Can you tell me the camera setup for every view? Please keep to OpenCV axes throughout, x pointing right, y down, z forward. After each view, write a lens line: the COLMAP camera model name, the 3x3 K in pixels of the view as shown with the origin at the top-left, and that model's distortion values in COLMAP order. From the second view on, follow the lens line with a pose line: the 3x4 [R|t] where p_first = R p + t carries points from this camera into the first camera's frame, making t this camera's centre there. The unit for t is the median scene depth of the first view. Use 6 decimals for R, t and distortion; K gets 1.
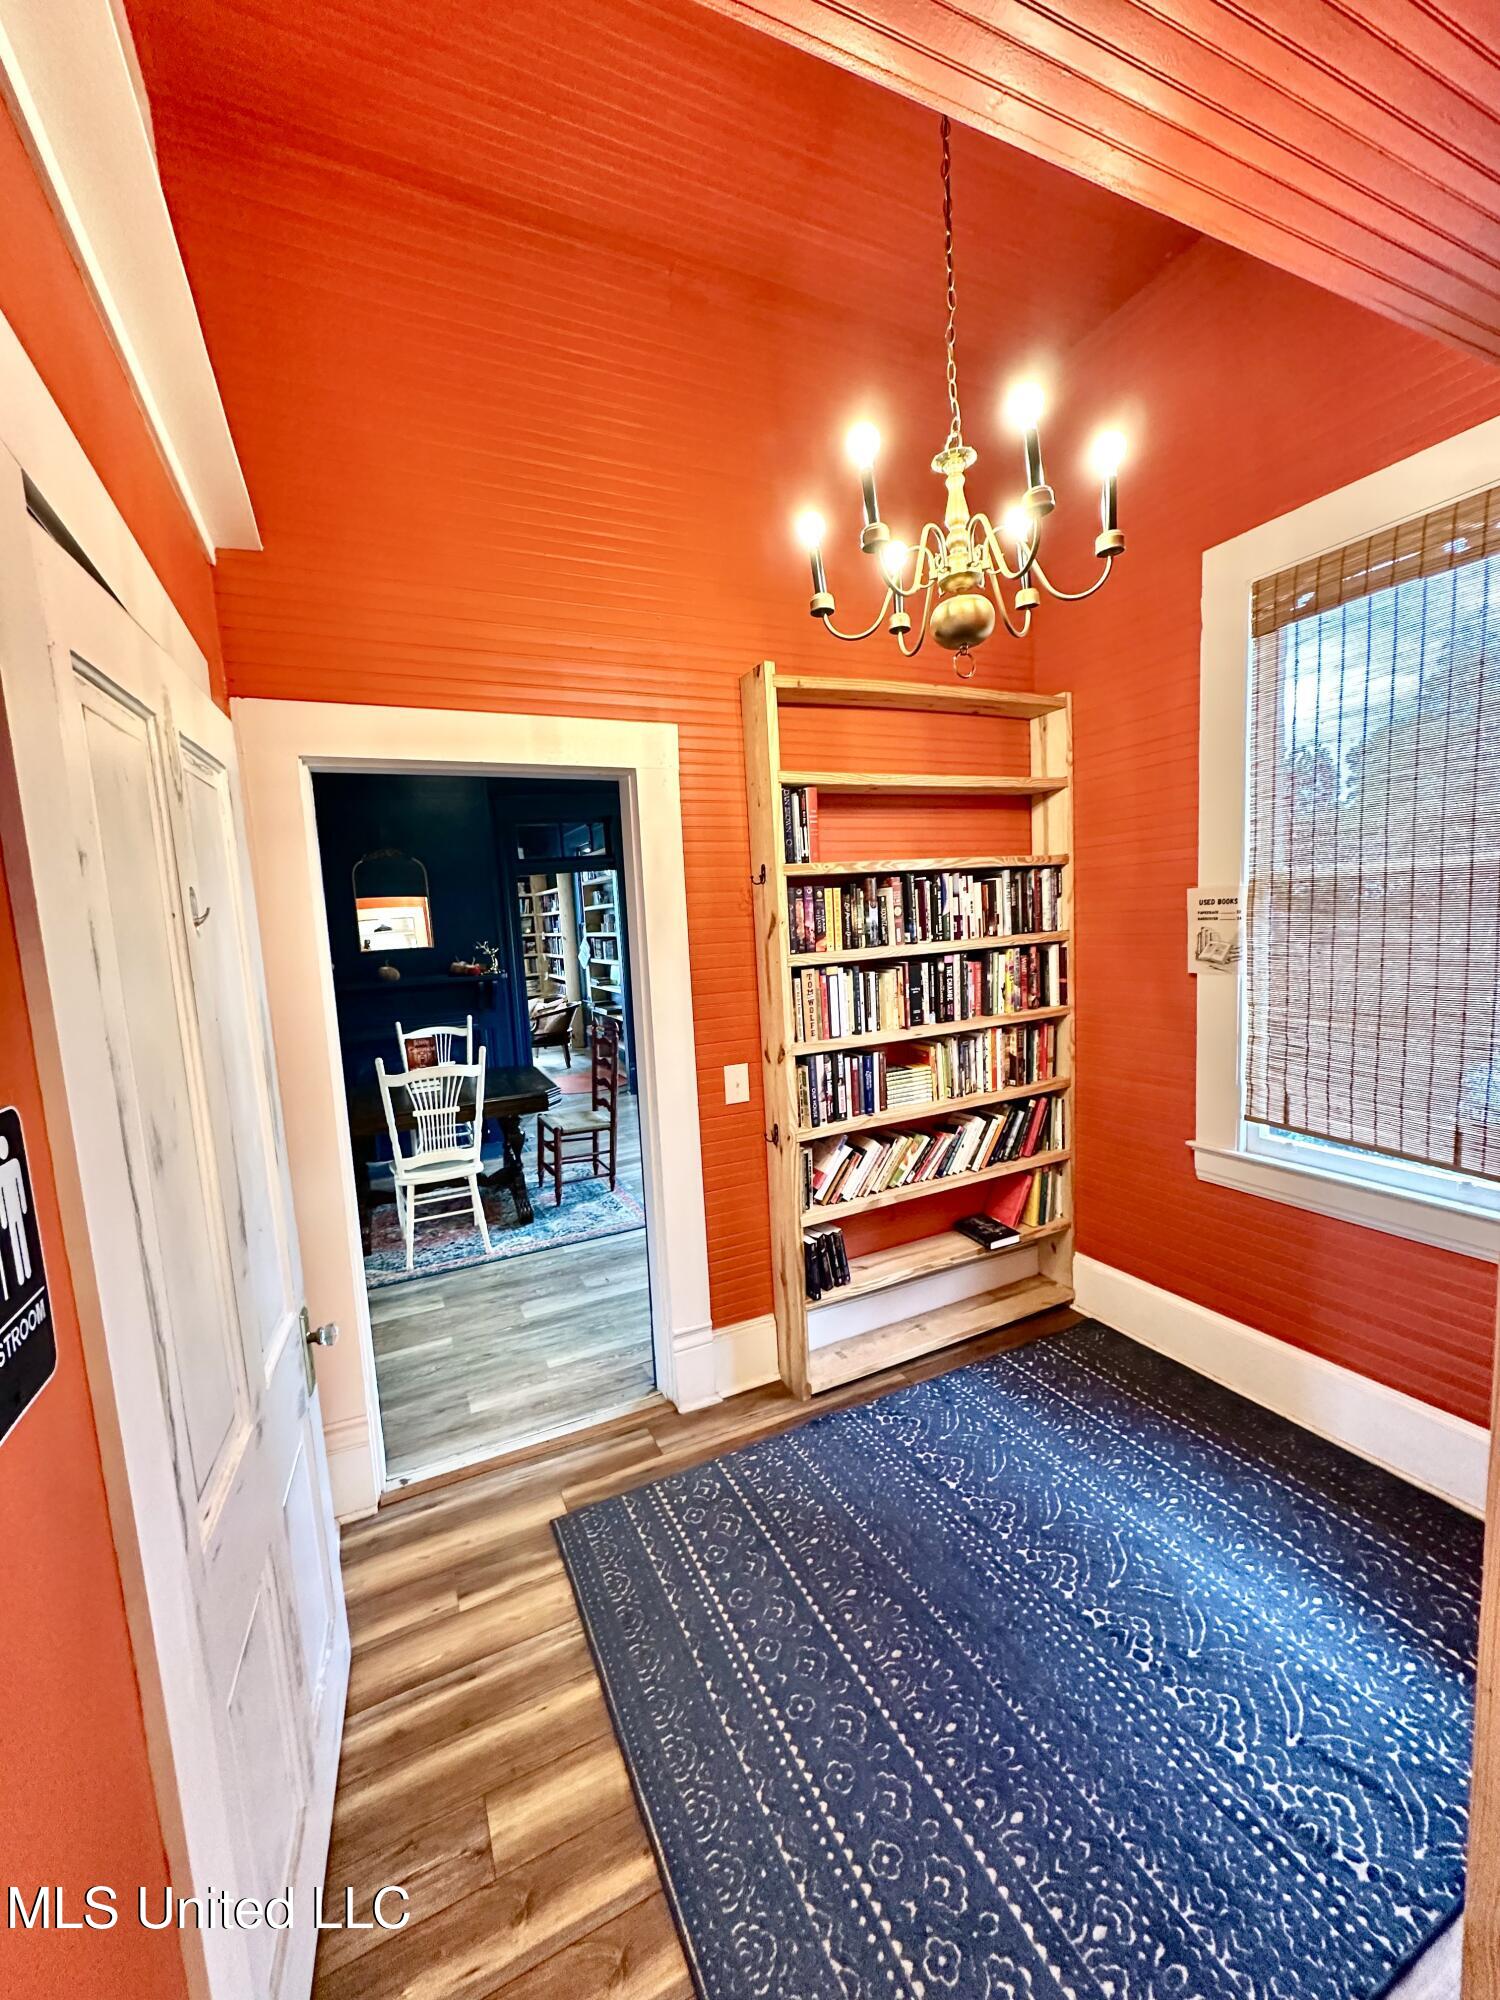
lens RADIAL K [[807.6, 0, 734.8], [0, 807.6, 1011.0], [0, 0, 1]] dist [-0.001051, 0.000123]
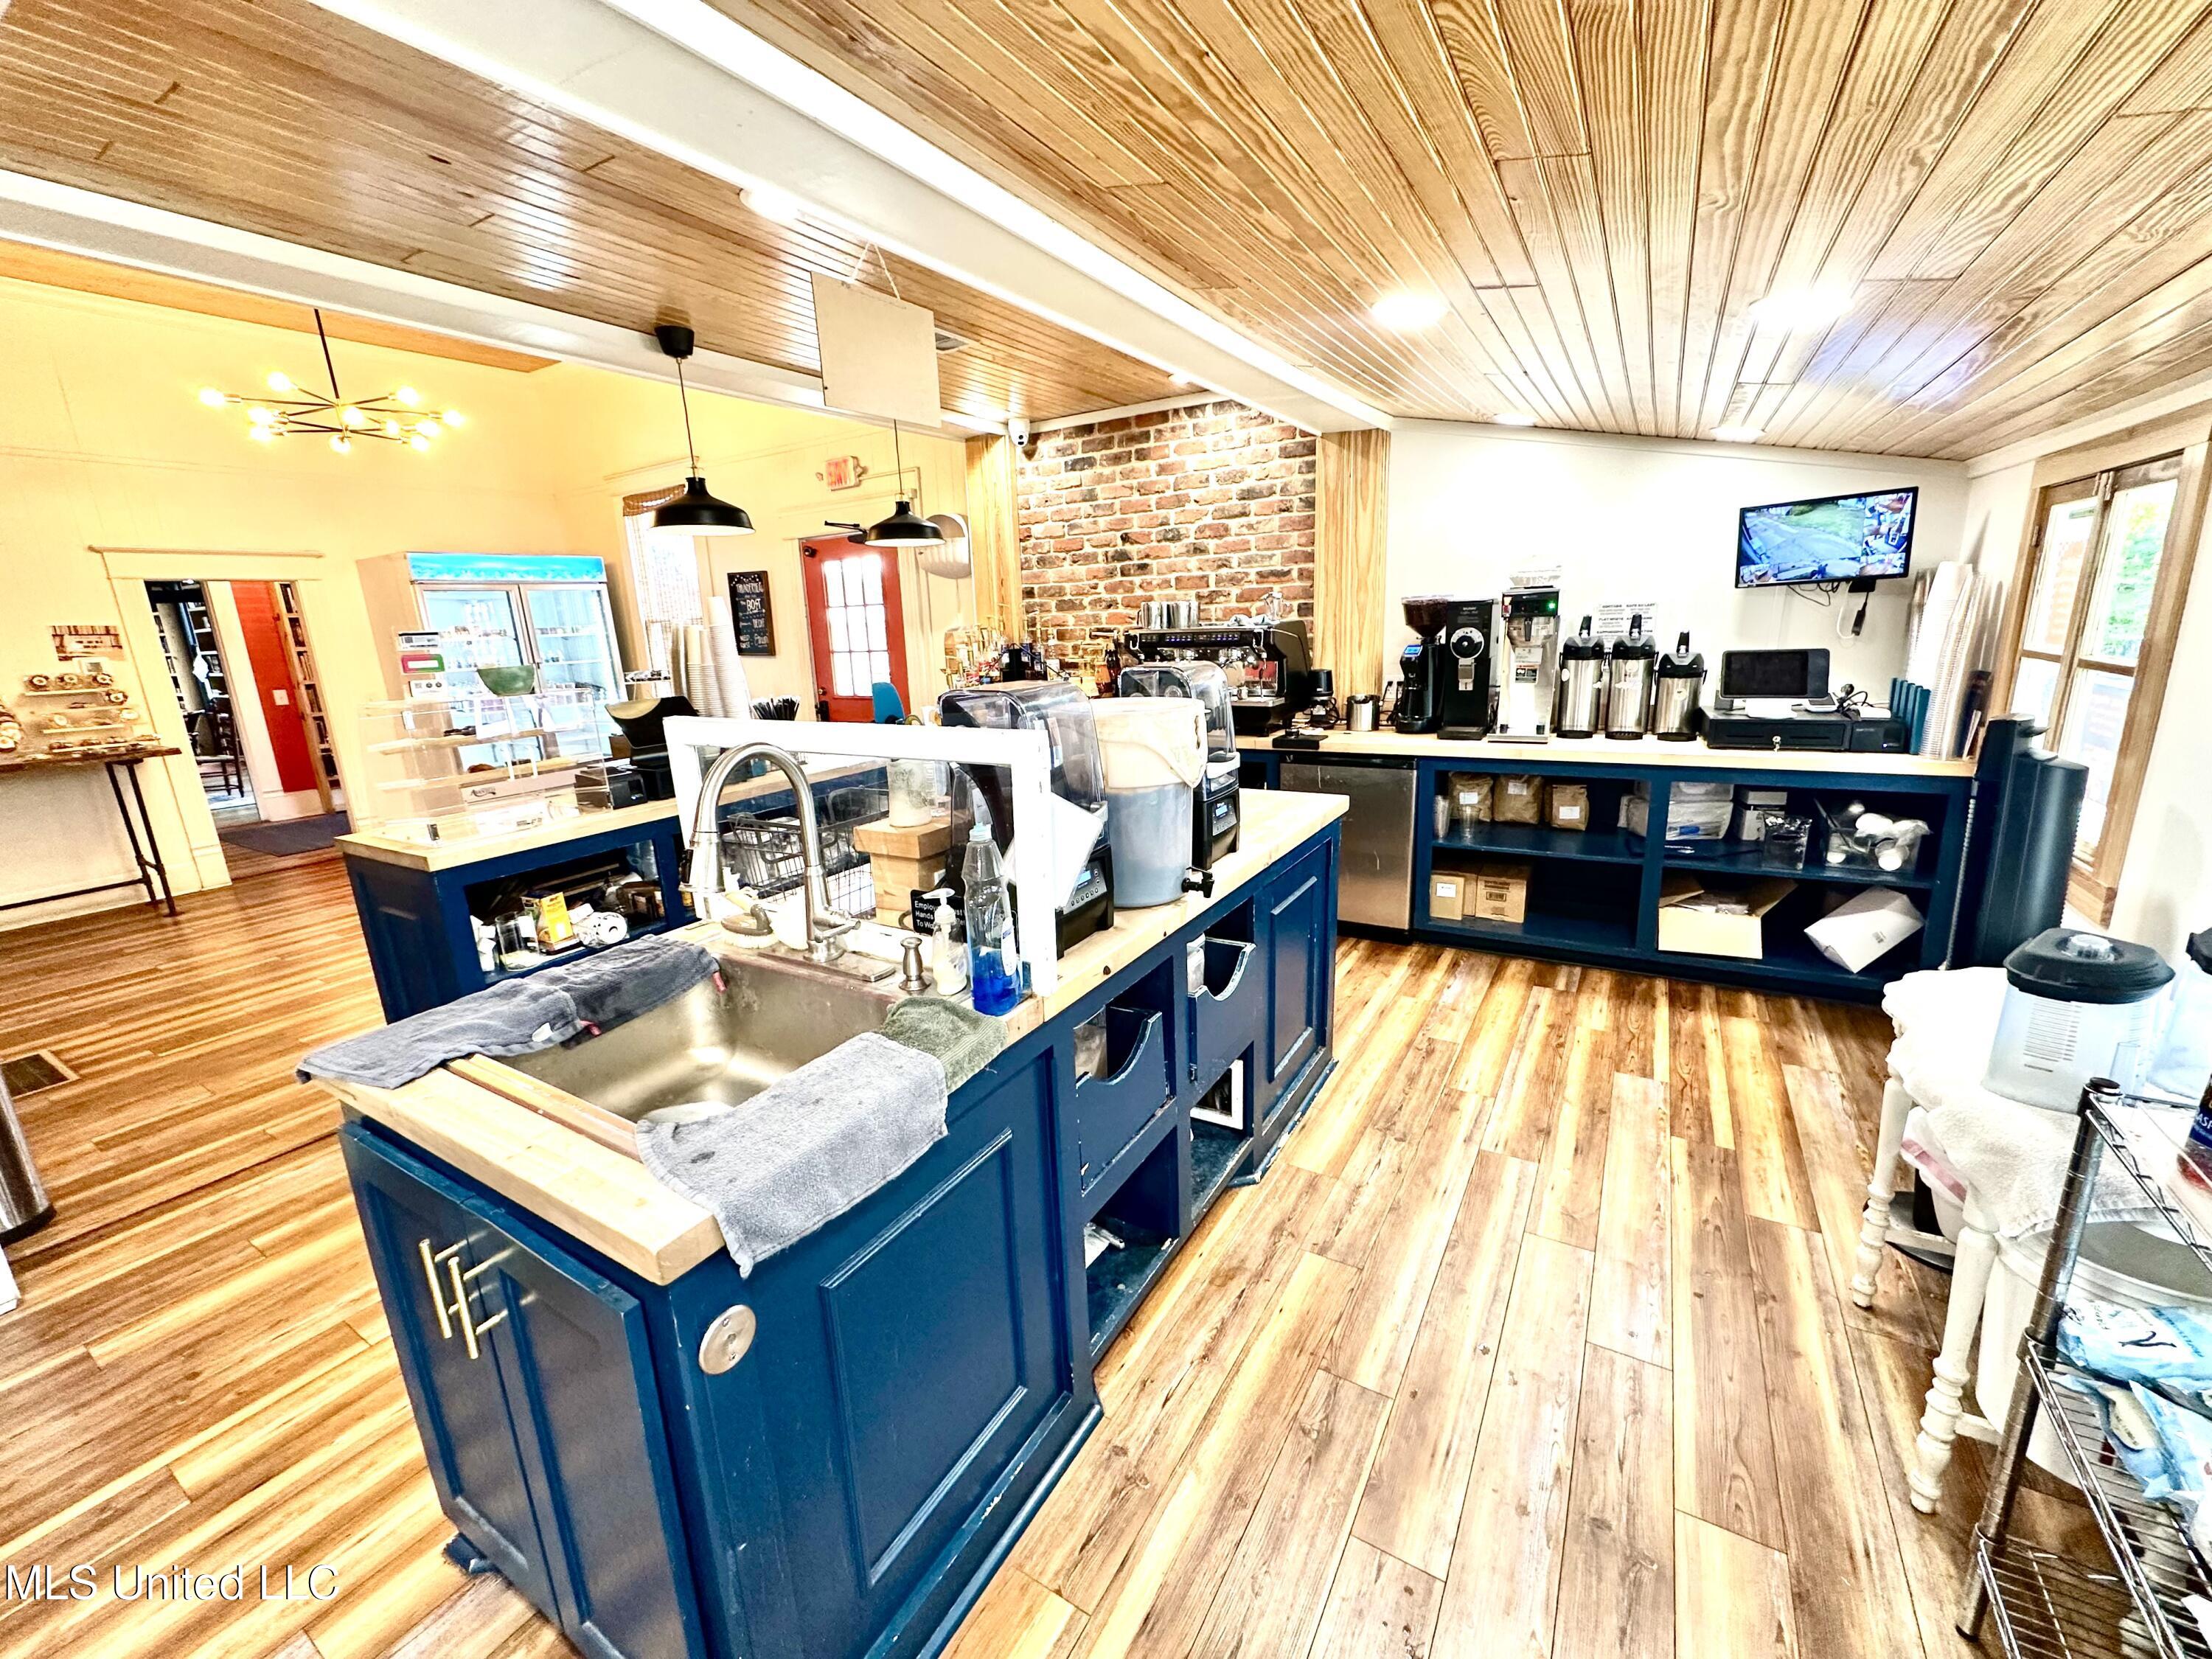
lens RADIAL K [[893.2, 0, 1101.1], [0, 893.2, 834.9], [0, 0, 1]] dist [-0.001051, 0.000123]
pose [[0.829465, -0.110463, 0.547527, 0.525997], [0.061351, 0.992336, 0.107260, 0.351322], [-0.555179, -0.055377, 0.829885, -2.659452]]
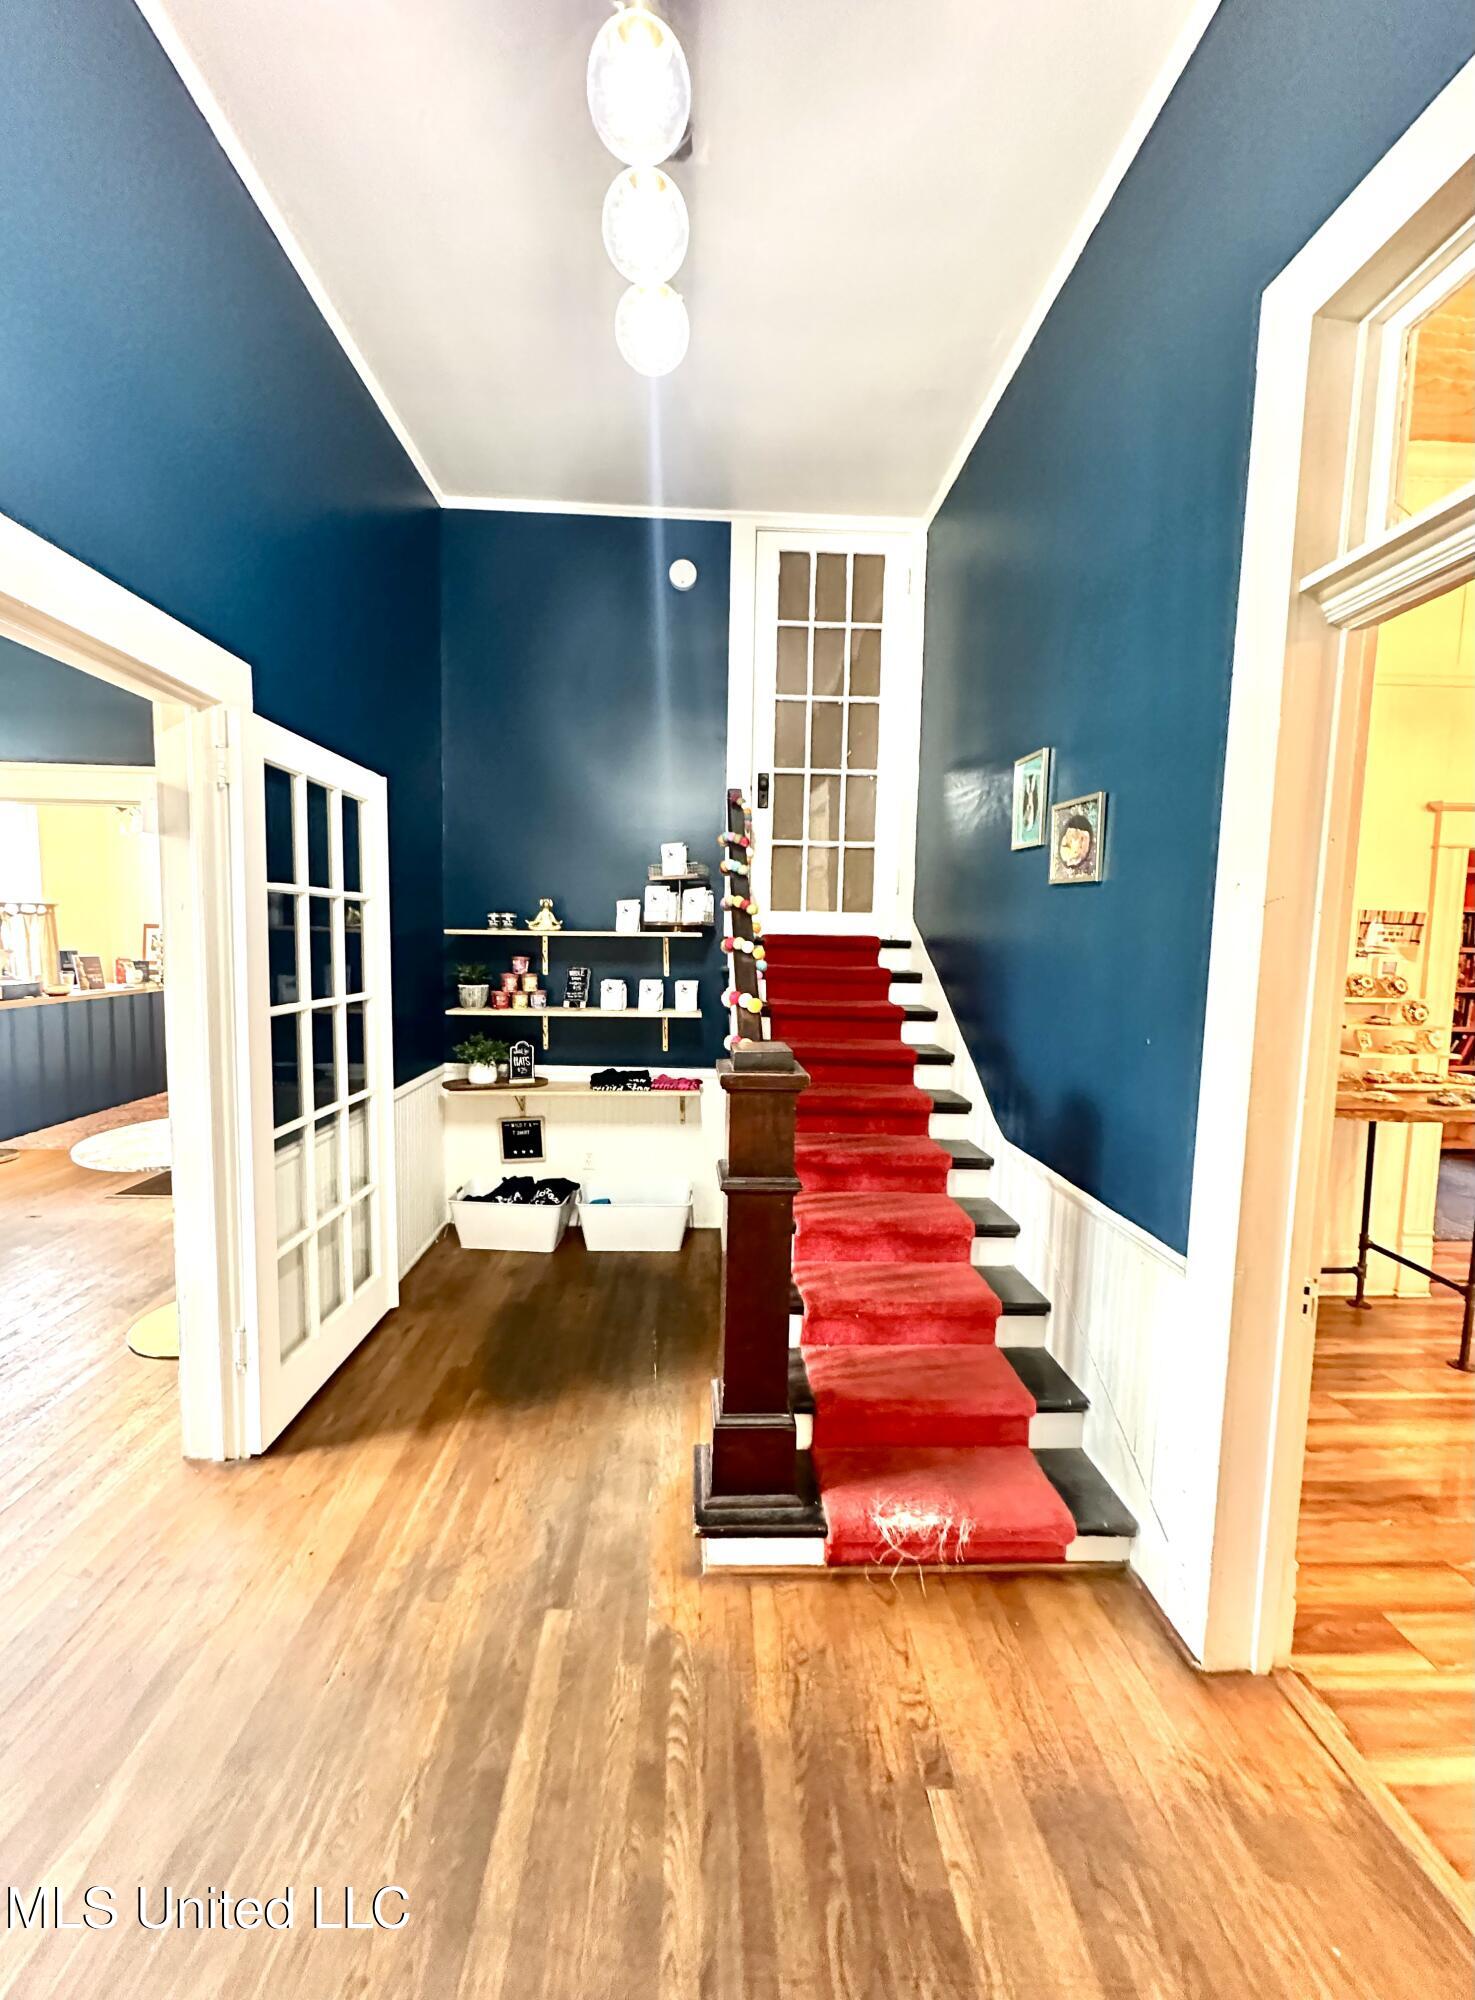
lens RADIAL K [[811.2, 0, 737.5], [0, 811.2, 1000.0], [0, 0, 1]] dist [-0.000055, 0.000000]
pose [[0.924764, 0.109501, -0.364446, -0.554608], [-0.118525, 0.992948, -0.002412, 0.245529], [0.361611, 0.045426, 0.931222, -1.464137]]
